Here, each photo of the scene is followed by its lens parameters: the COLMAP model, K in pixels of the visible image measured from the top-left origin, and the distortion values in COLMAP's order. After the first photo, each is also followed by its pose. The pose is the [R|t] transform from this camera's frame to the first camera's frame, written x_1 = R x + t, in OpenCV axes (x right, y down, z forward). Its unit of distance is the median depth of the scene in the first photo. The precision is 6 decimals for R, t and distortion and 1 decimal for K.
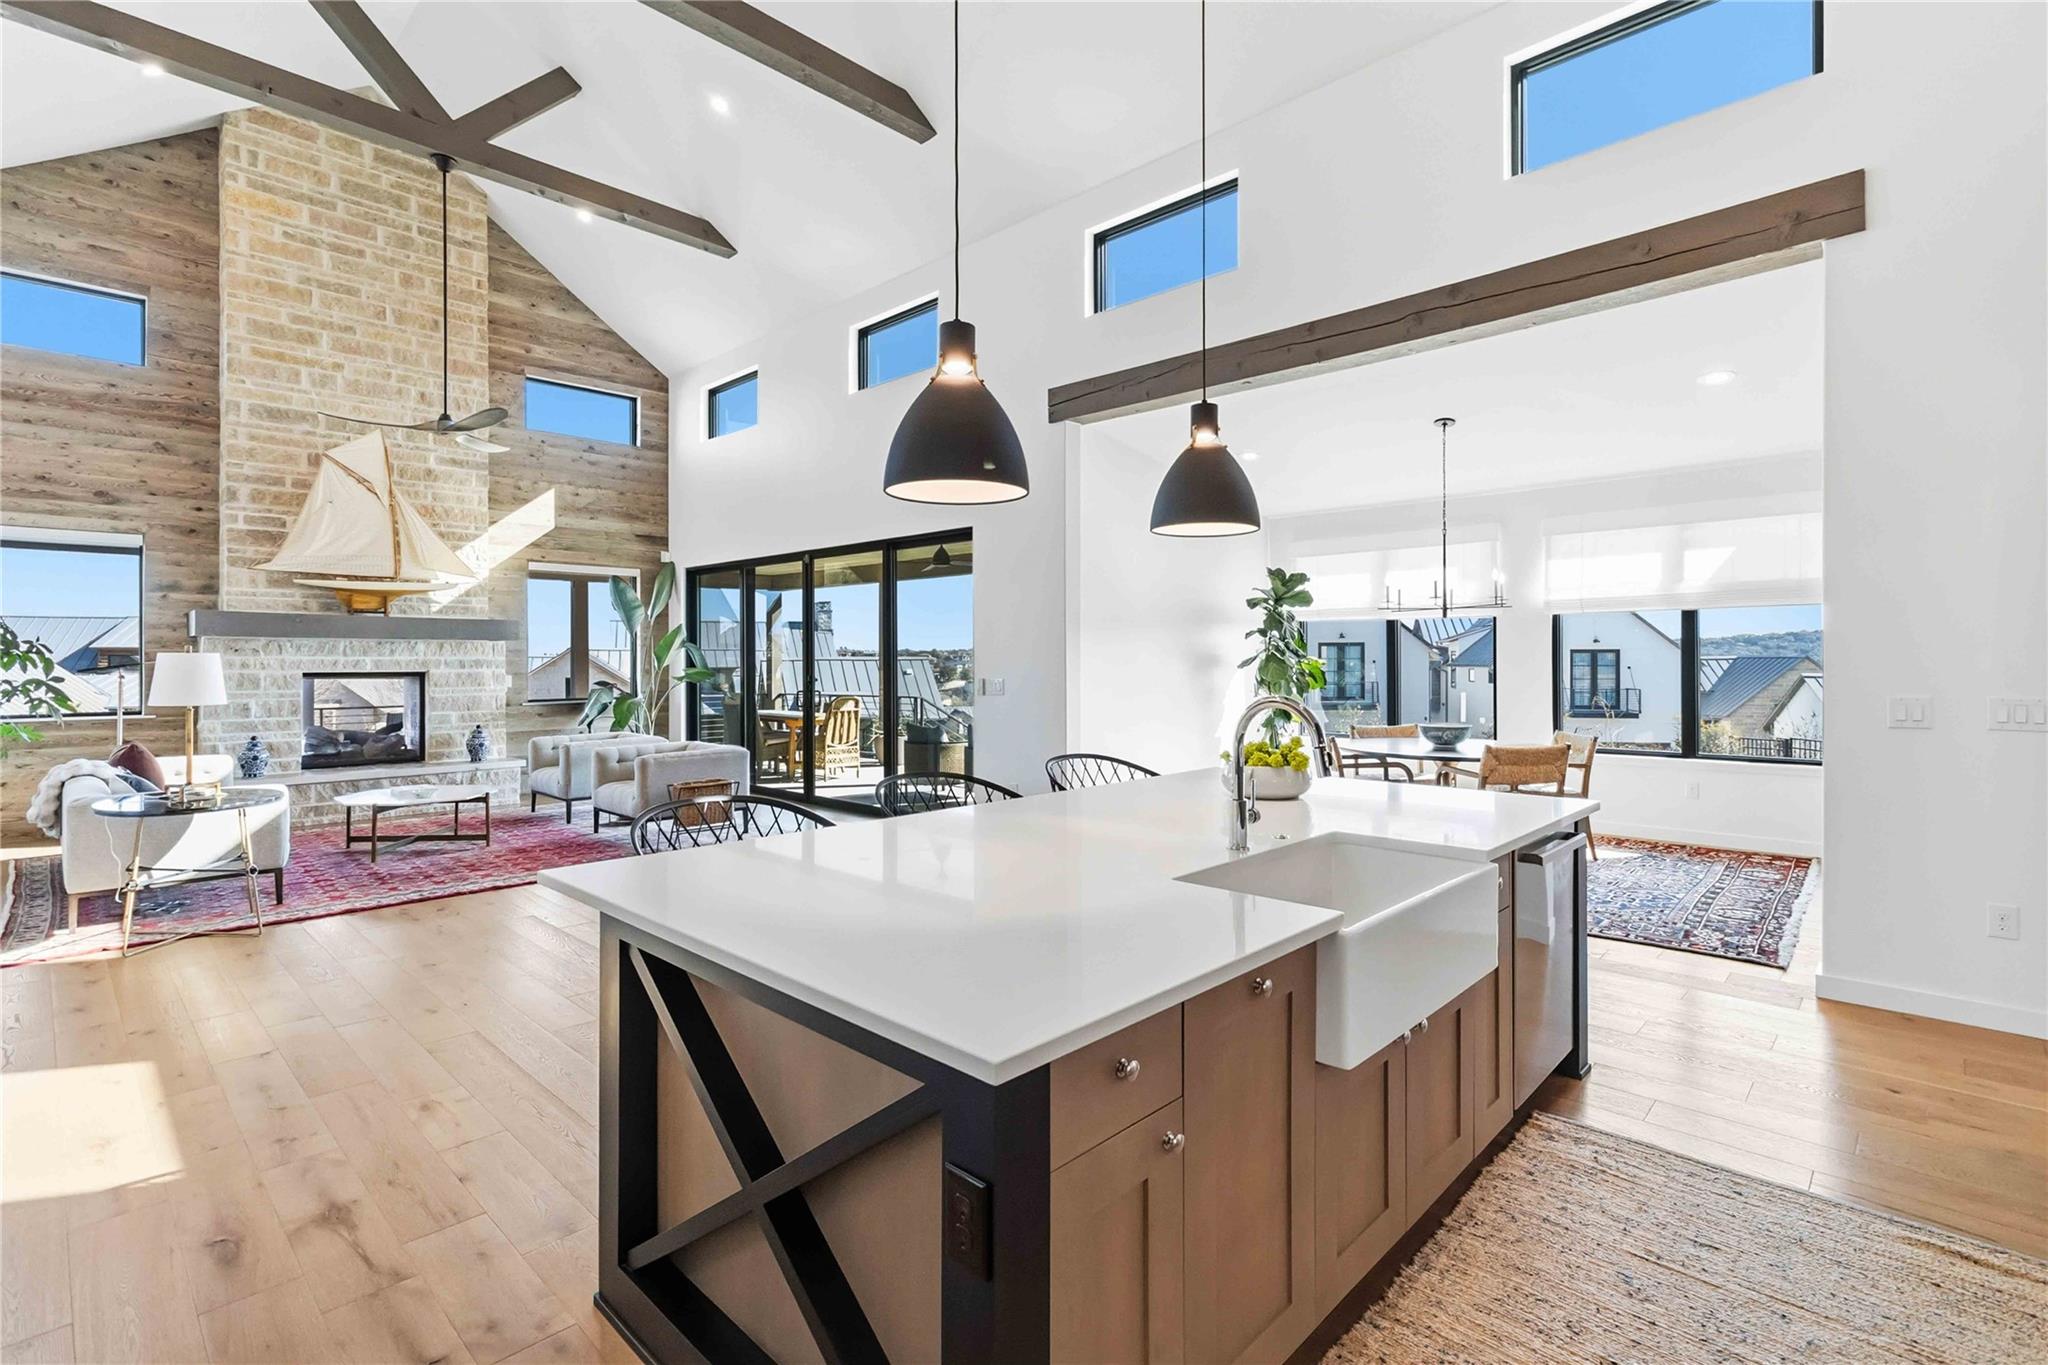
lens RADIAL K [[950.5, 0, 1043.7], [0, 950.5, 658.6], [0, 0, 1]] dist [0.002147, 0.000753]
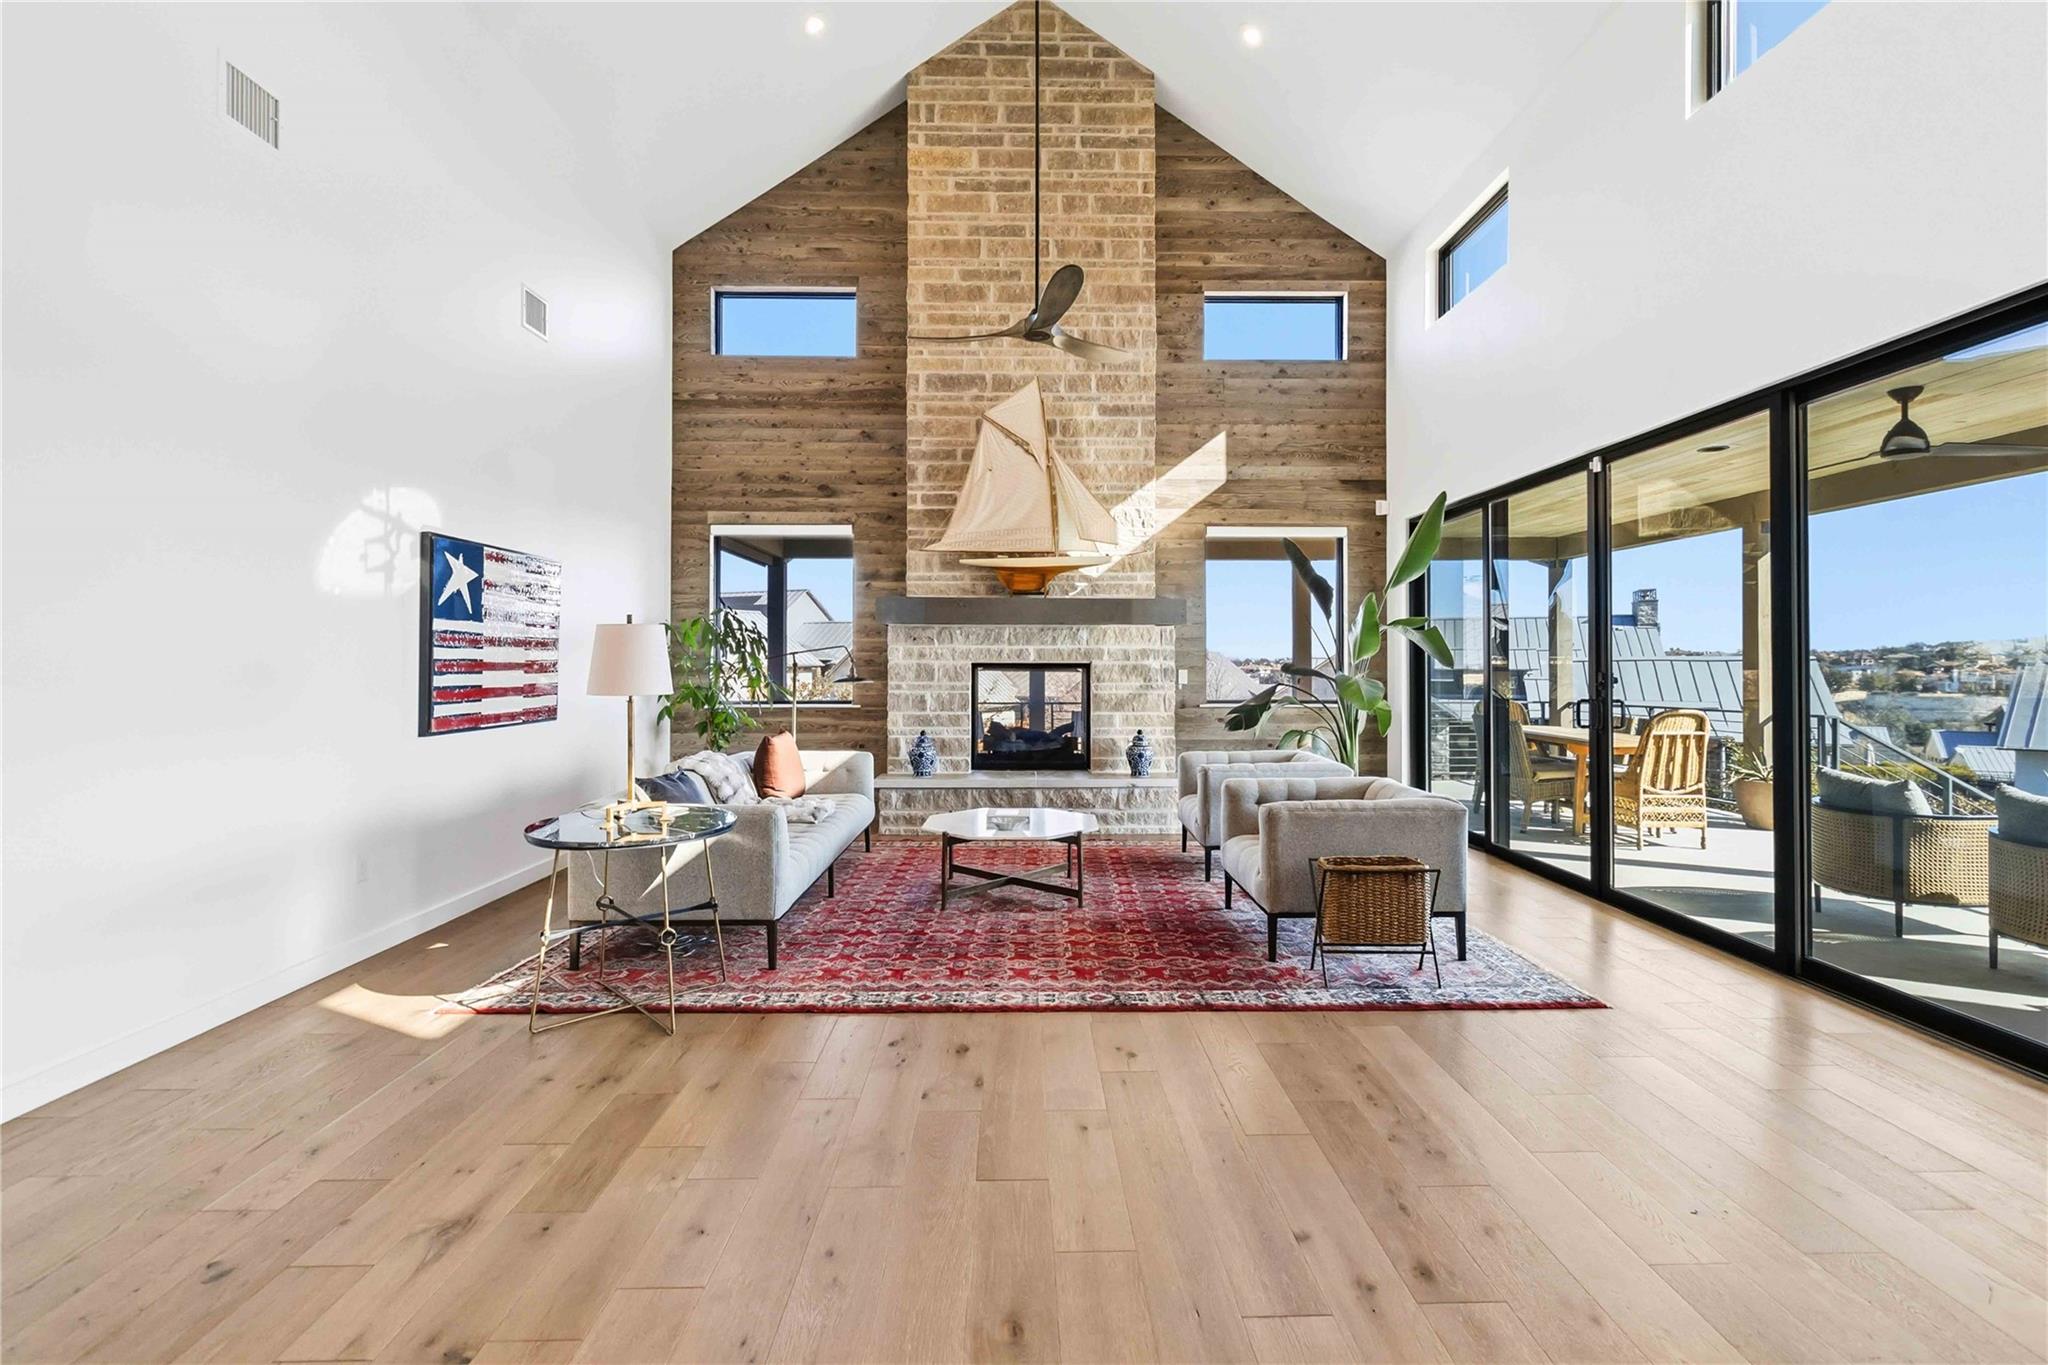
lens RADIAL K [[963.5, 0, 1032.3], [0, 963.5, 655.1], [0, 0, 1]] dist [-0.000946, 0.000062]
pose [[0.699550, -0.003817, -0.714573, -0.082818], [-0.000798, 0.999981, -0.006123, 0.012541], [0.714583, 0.004853, 0.699534, 0.398131]]
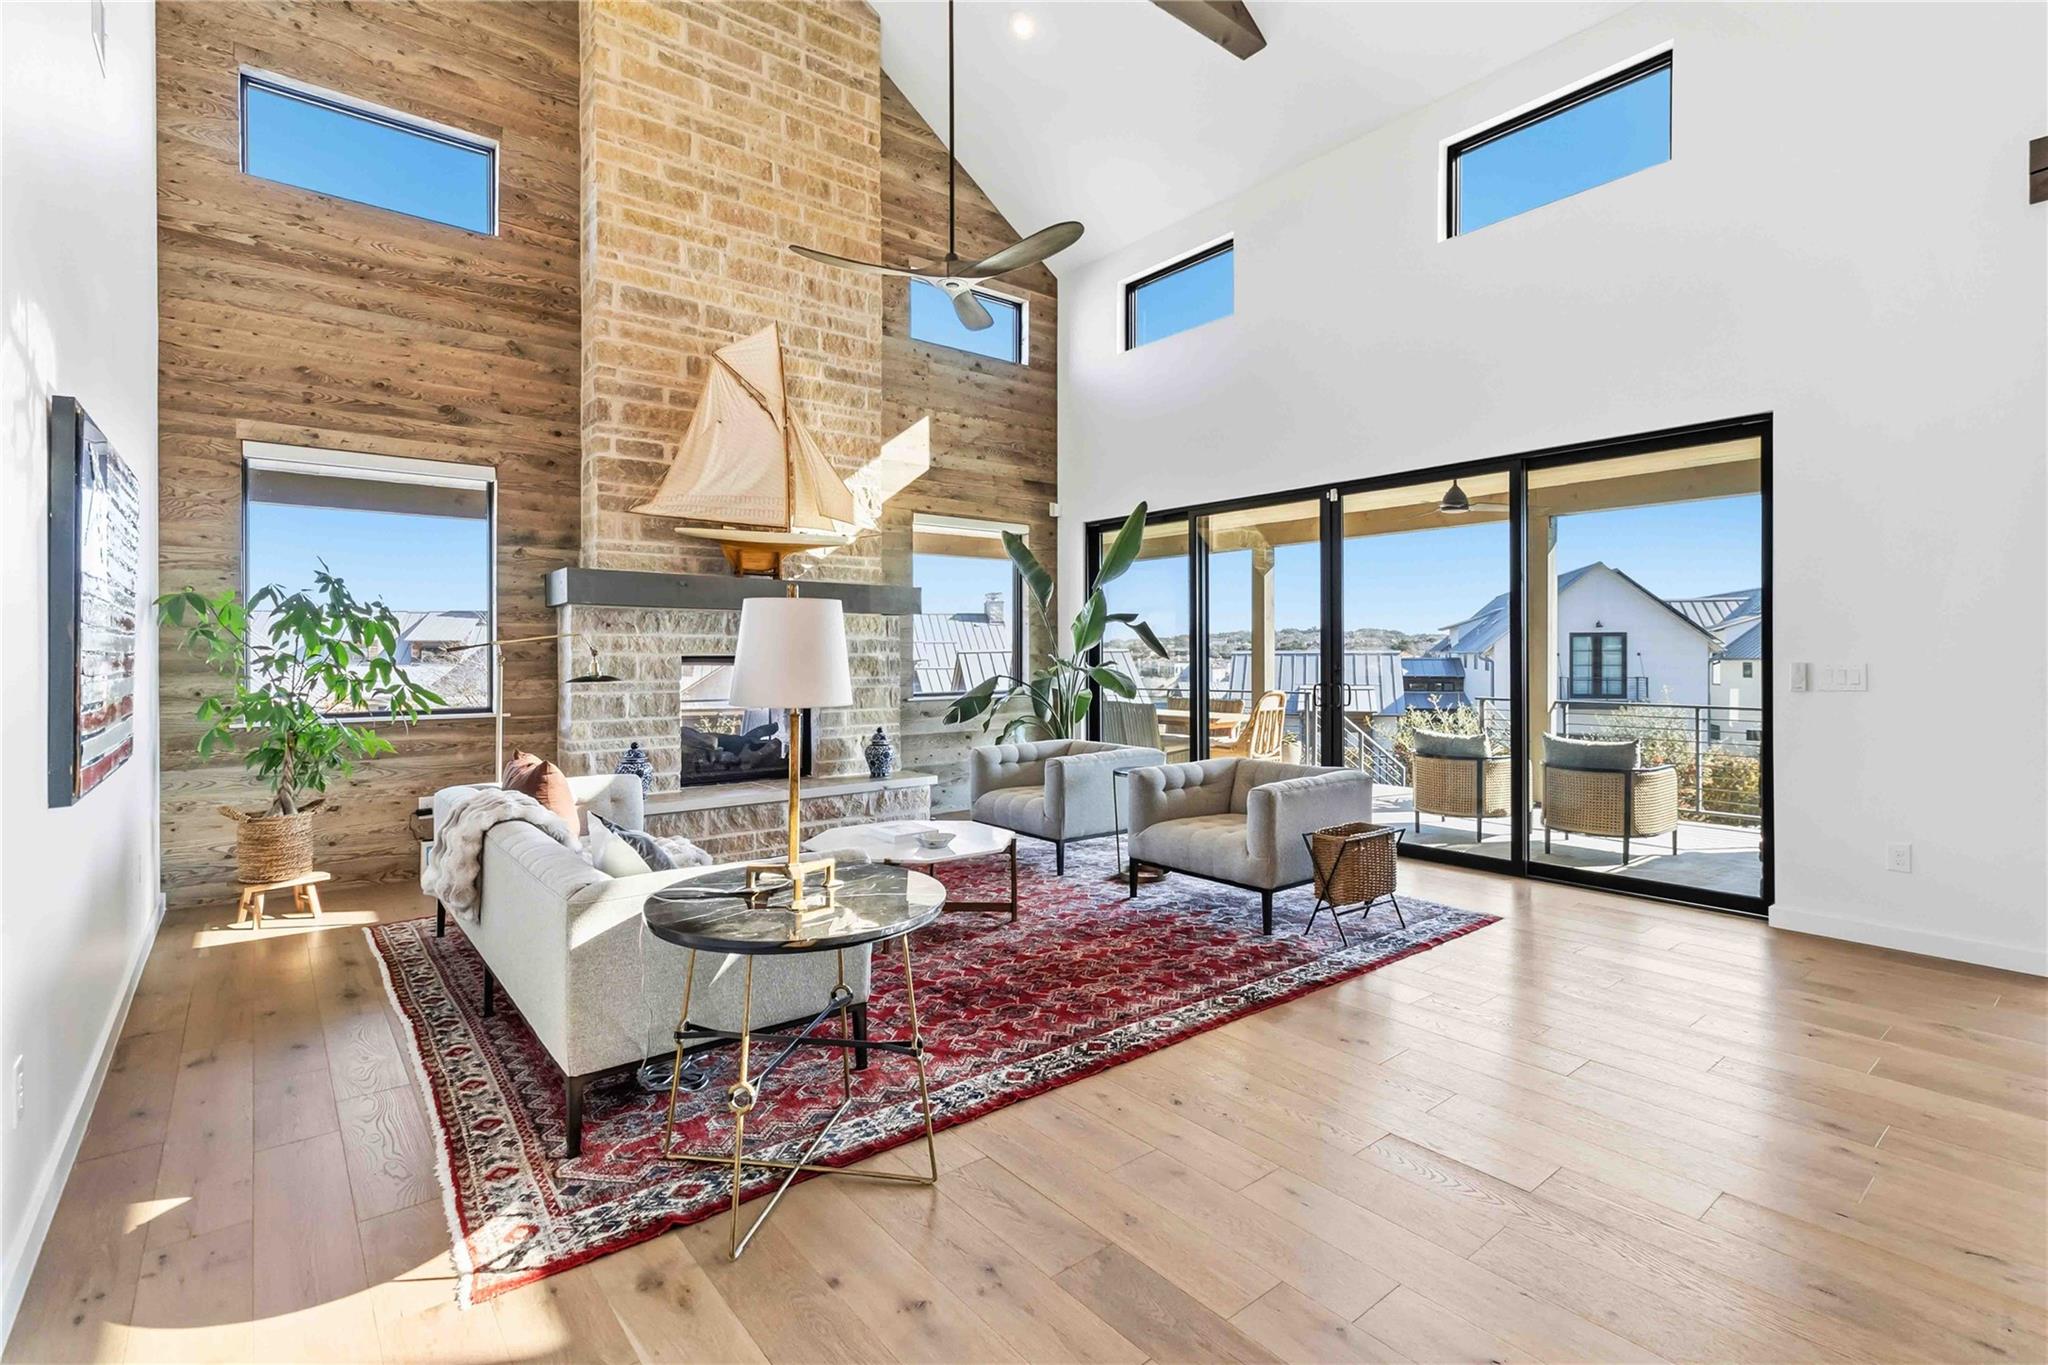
lens RADIAL K [[959.1, 0, 1053.5], [0, 959.1, 654.9], [0, 0, 1]] dist [0.003457, 0.000743]
pose [[0.992559, -0.000261, -0.121768, -0.400858], [0.000621, 0.999996, 0.002918, 0.011797], [0.121767, -0.002972, 0.992554, 0.297915]]
